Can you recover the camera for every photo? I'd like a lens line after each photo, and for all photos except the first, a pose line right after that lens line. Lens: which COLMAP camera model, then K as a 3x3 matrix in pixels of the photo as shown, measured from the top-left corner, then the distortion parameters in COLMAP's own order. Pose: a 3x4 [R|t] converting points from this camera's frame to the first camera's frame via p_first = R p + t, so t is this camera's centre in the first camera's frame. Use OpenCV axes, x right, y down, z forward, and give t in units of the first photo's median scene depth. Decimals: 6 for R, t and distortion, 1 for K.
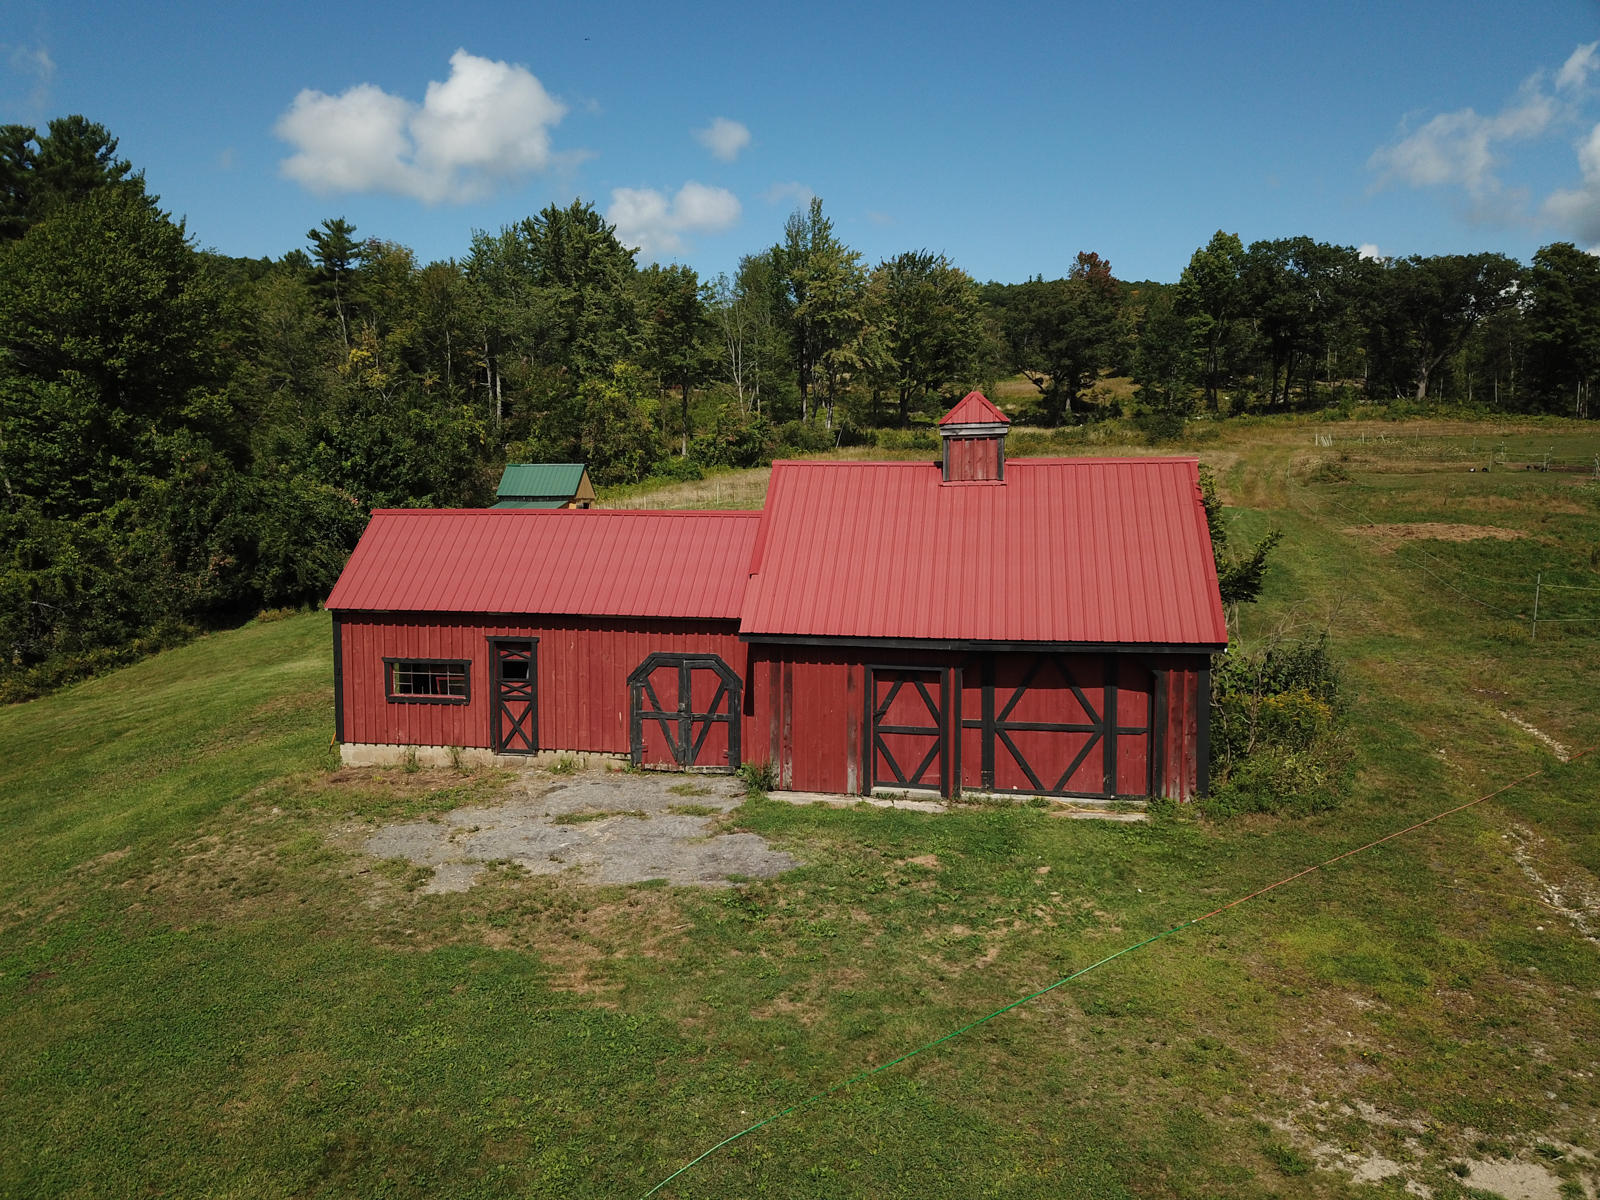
lens RADIAL K [[1226.0, 0, 786.4], [0, 1226.0, 594.1], [0, 0, 1]] dist [0.030398, -0.036899]
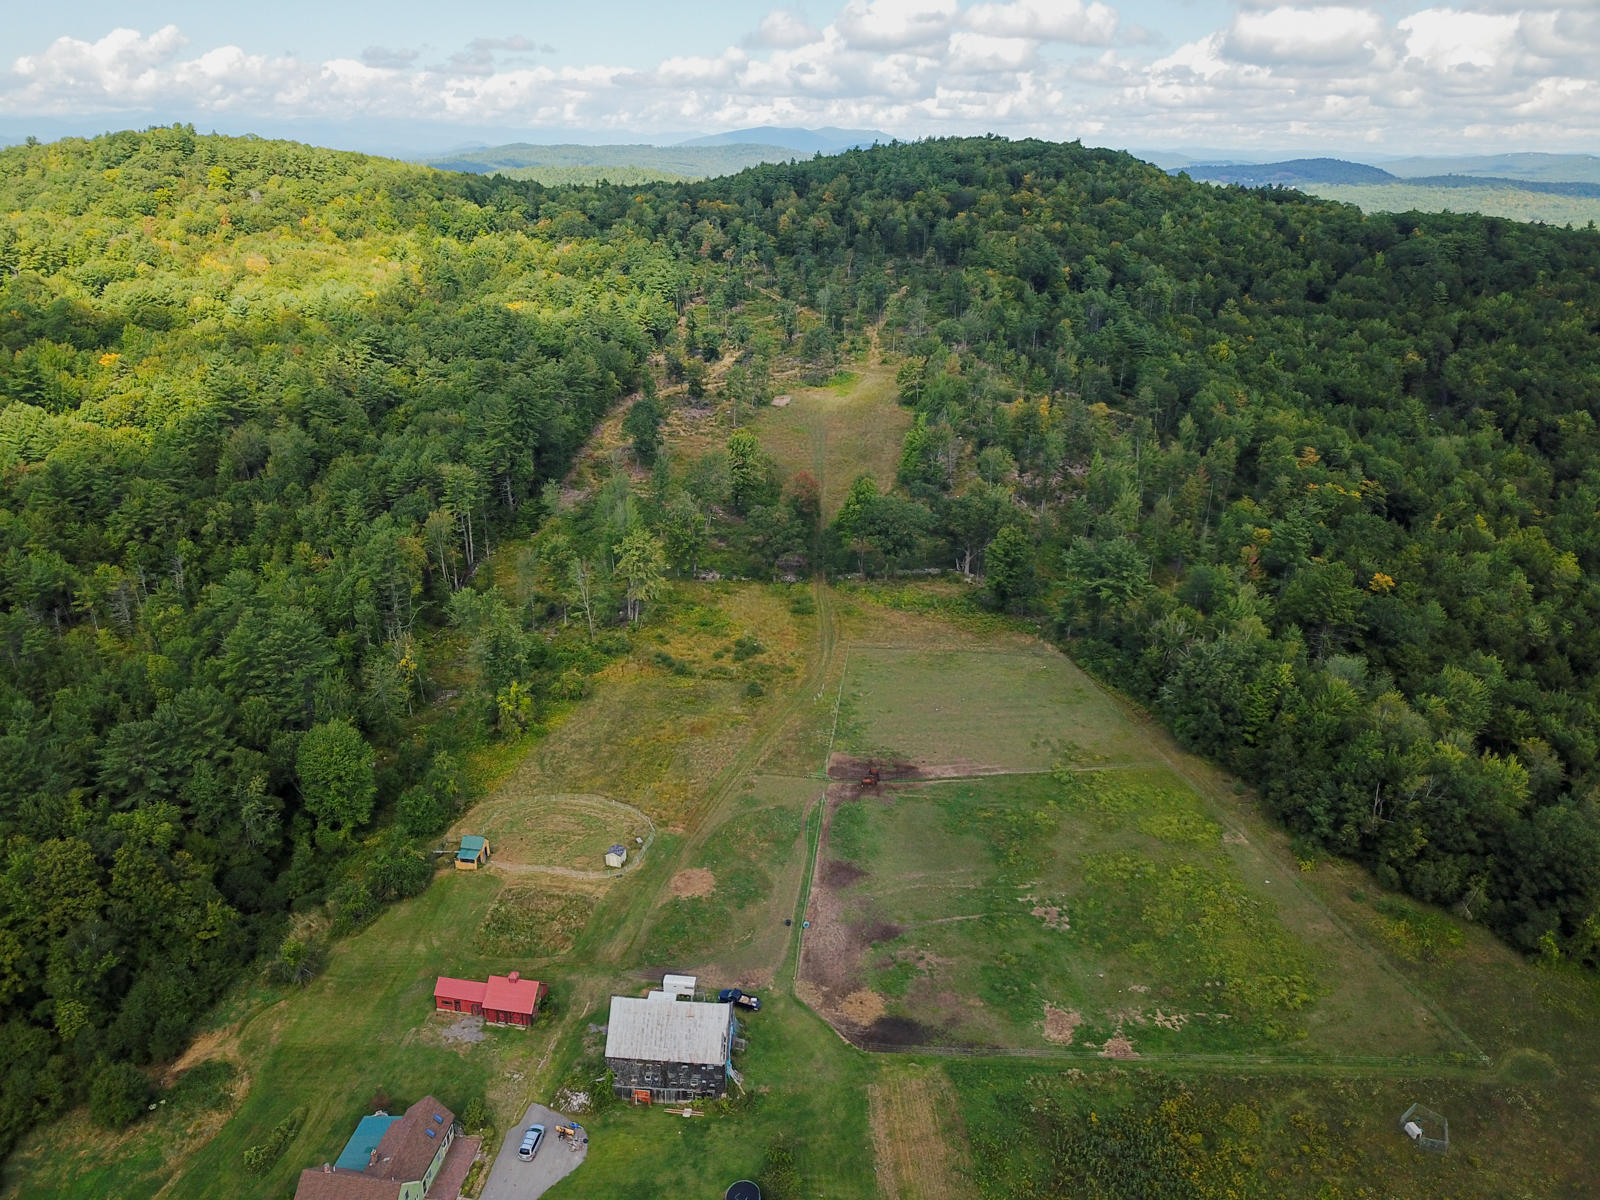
lens RADIAL K [[1230.1, 0, 775.0], [0, 1230.1, 592.1], [0, 0, 1]] dist [0.022226, -0.016296]
pose [[0.999738, 0.016815, -0.015528, 0.402365], [-0.012077, 0.963840, 0.266208, -0.976216], [0.019443, -0.265951, 0.963791, -1.254983]]
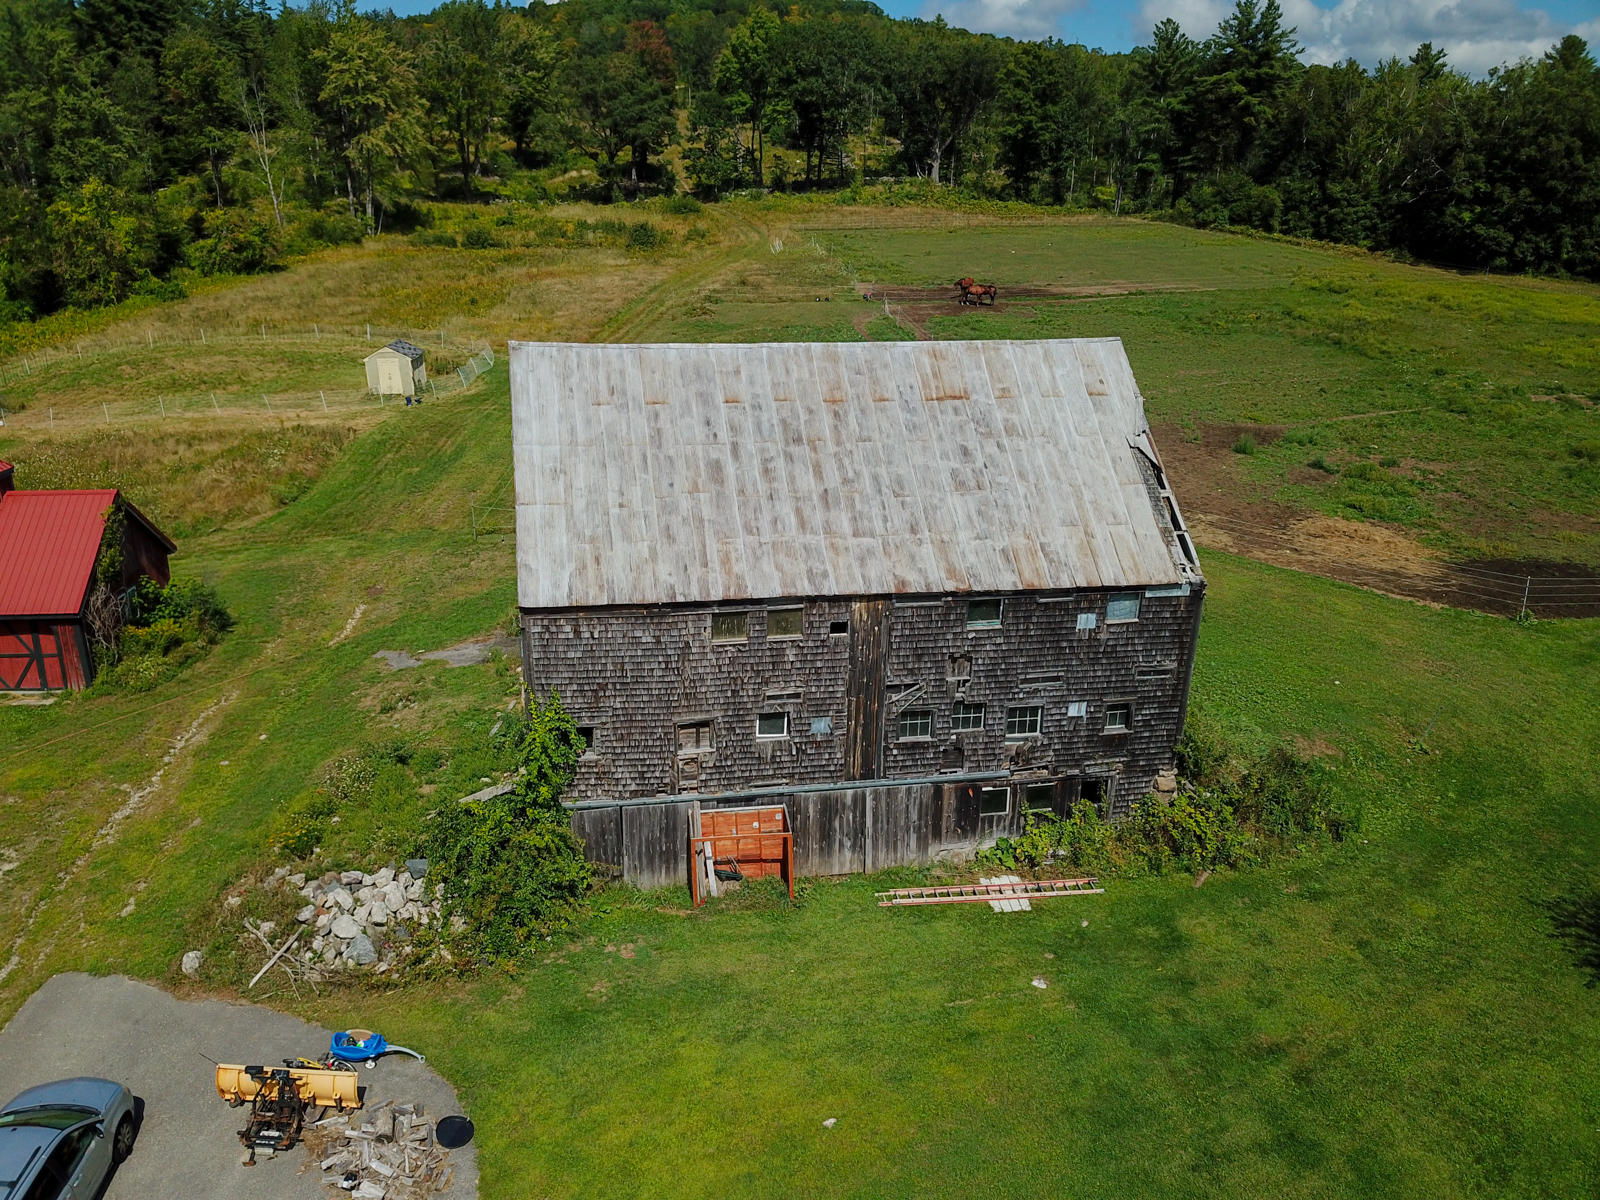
lens RADIAL K [[1230.1, 0, 775.0], [0, 1230.1, 592.1], [0, 0, 1]] dist [0.022226, -0.016296]
pose [[0.975631, -0.064631, 0.209682, 0.176450], [0.016149, 0.974192, 0.225142, -0.071277], [-0.218822, -0.216269, 0.951496, -0.186937]]
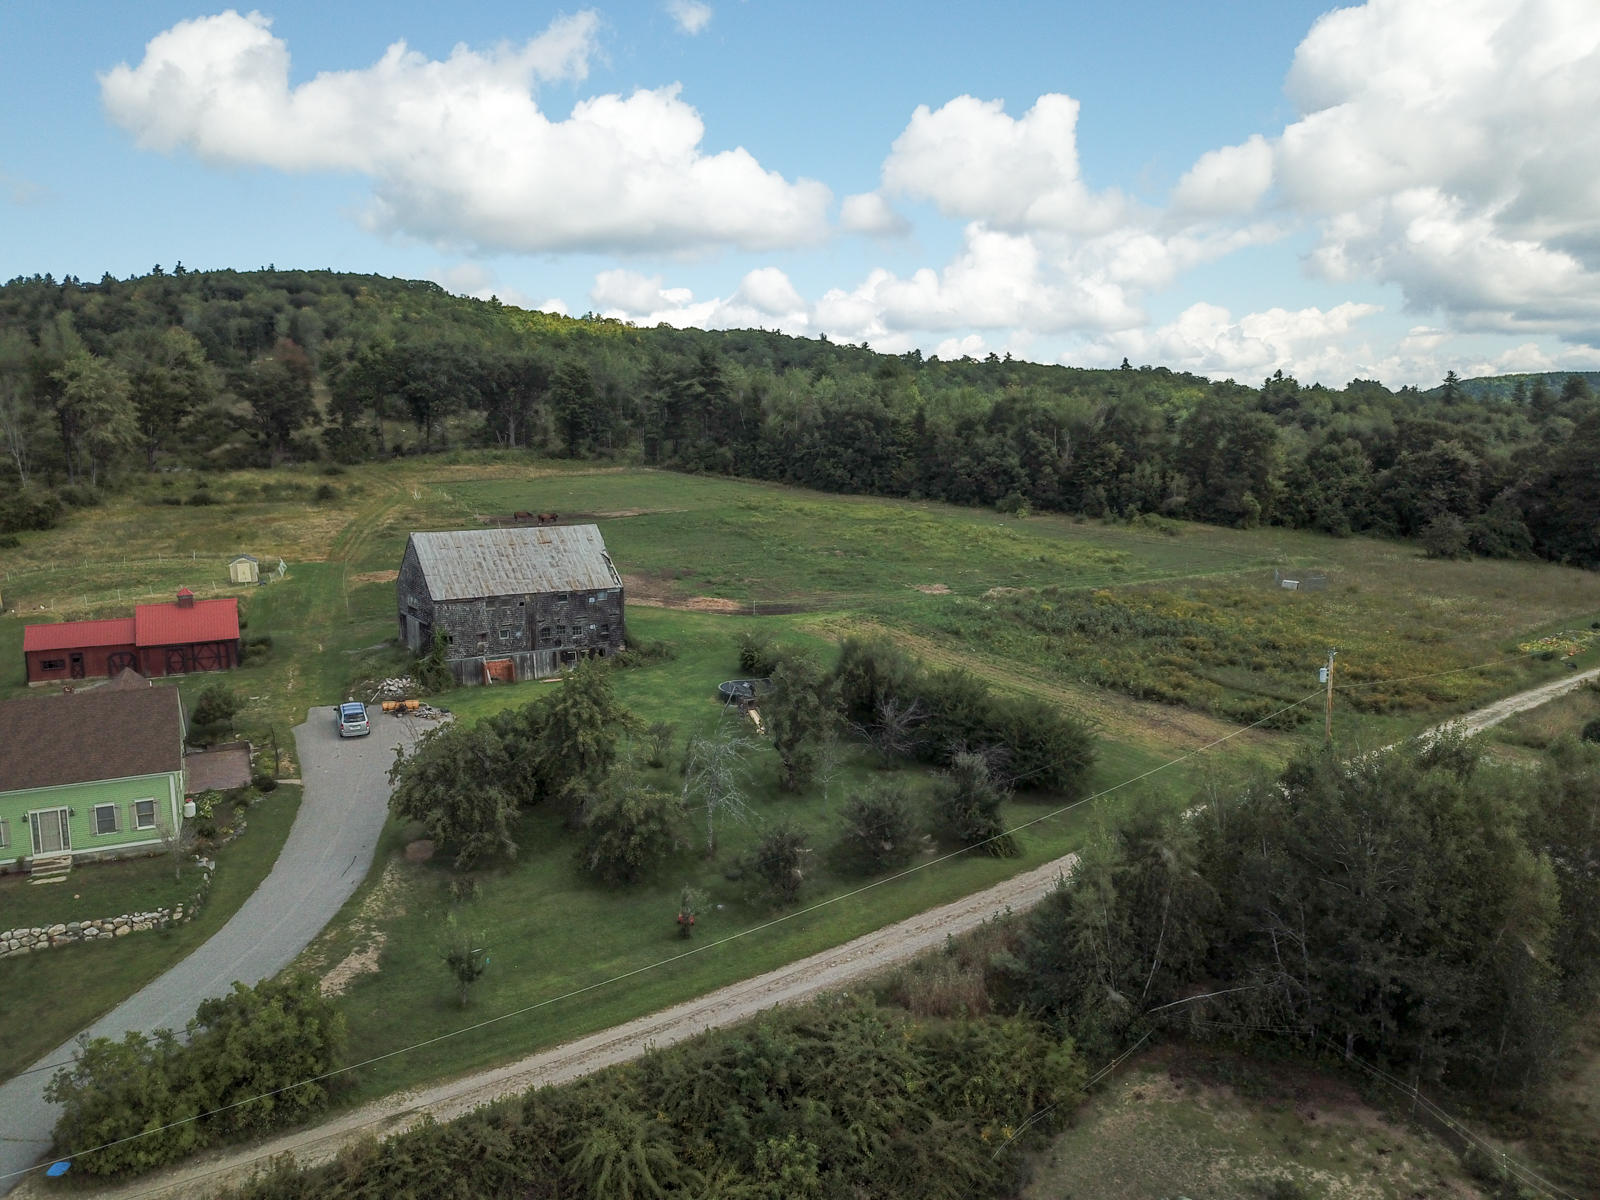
lens RADIAL K [[1226.0, 0, 786.4], [0, 1226.0, 594.1], [0, 0, 1]] dist [0.030398, -0.036899]
pose [[0.840892, -0.089555, 0.533743, -0.085124], [0.068087, 0.995884, 0.059828, -0.054166], [-0.536904, -0.013968, 0.843528, -0.839959]]
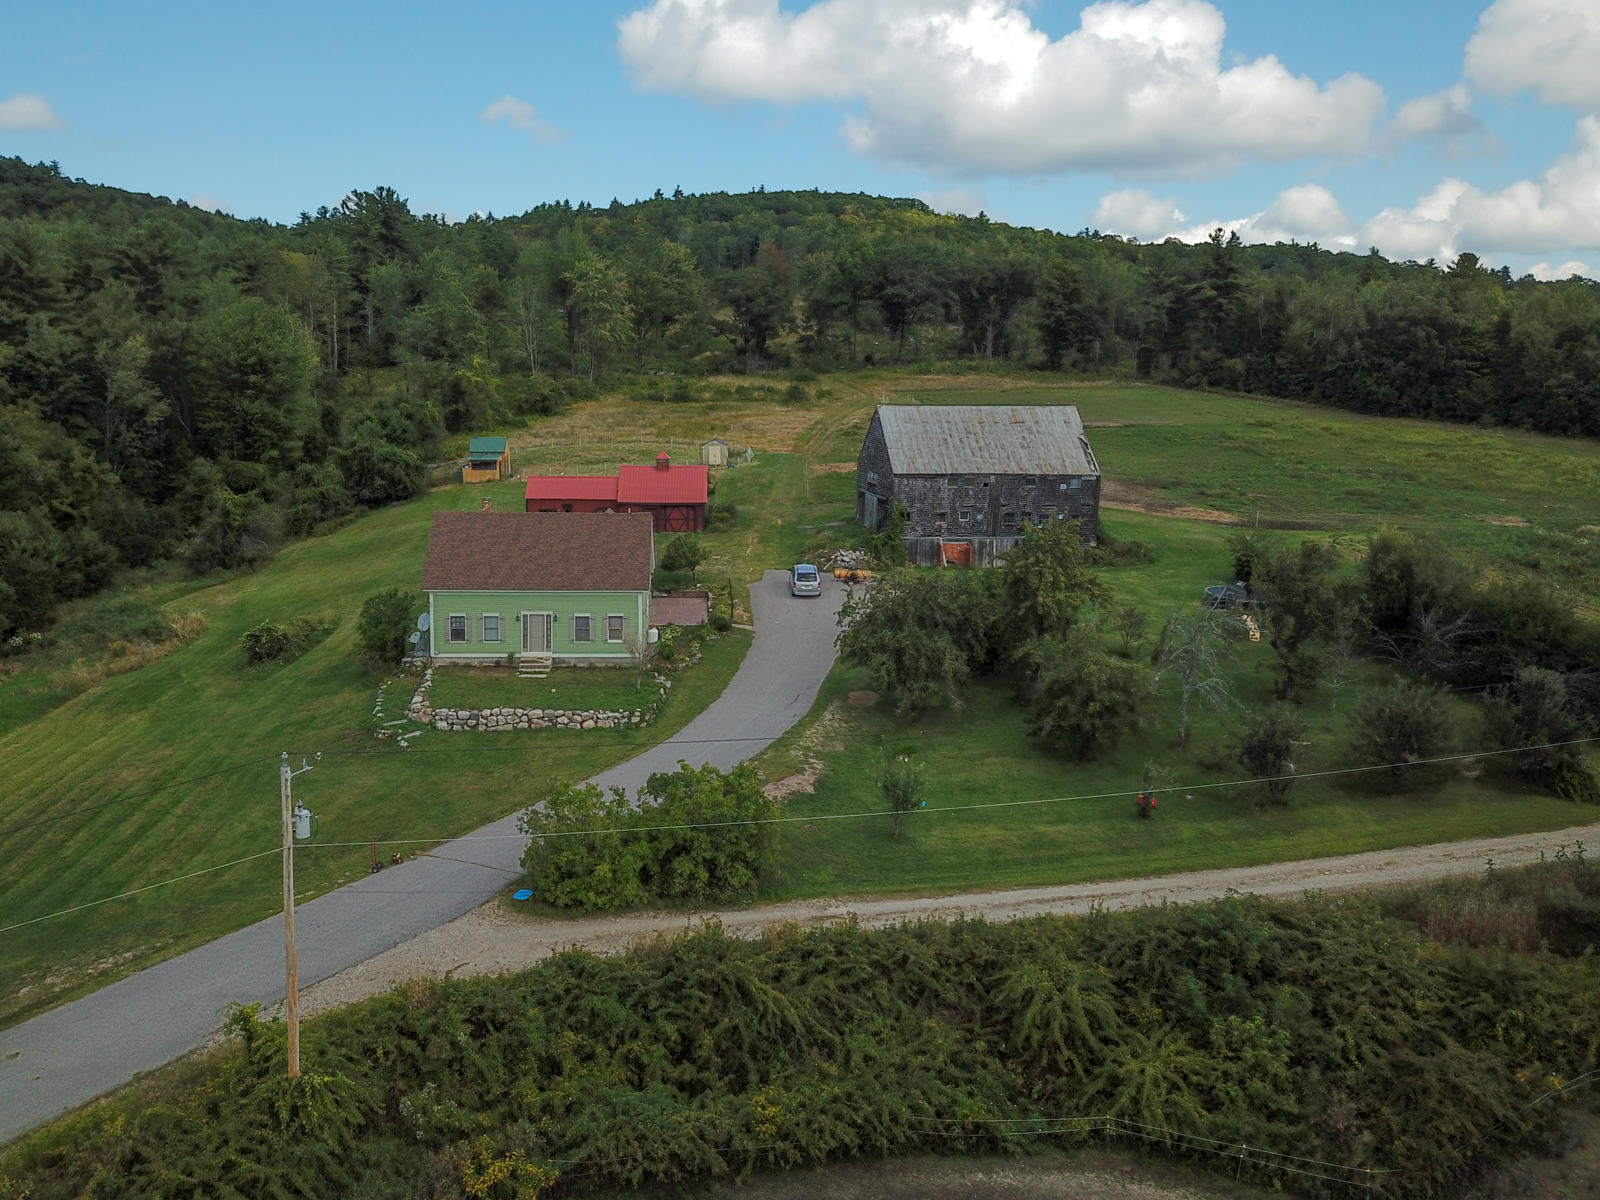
lens RADIAL K [[1330.6, 0, 706.1], [0, 1330.6, 556.4], [0, 0, 1]] dist [0.032080, -0.033194]
pose [[0.989105, -0.018326, 0.146066, -0.089260], [0.010944, 0.998629, 0.051180, -0.003999], [-0.146803, -0.049024, 0.987950, -0.843896]]
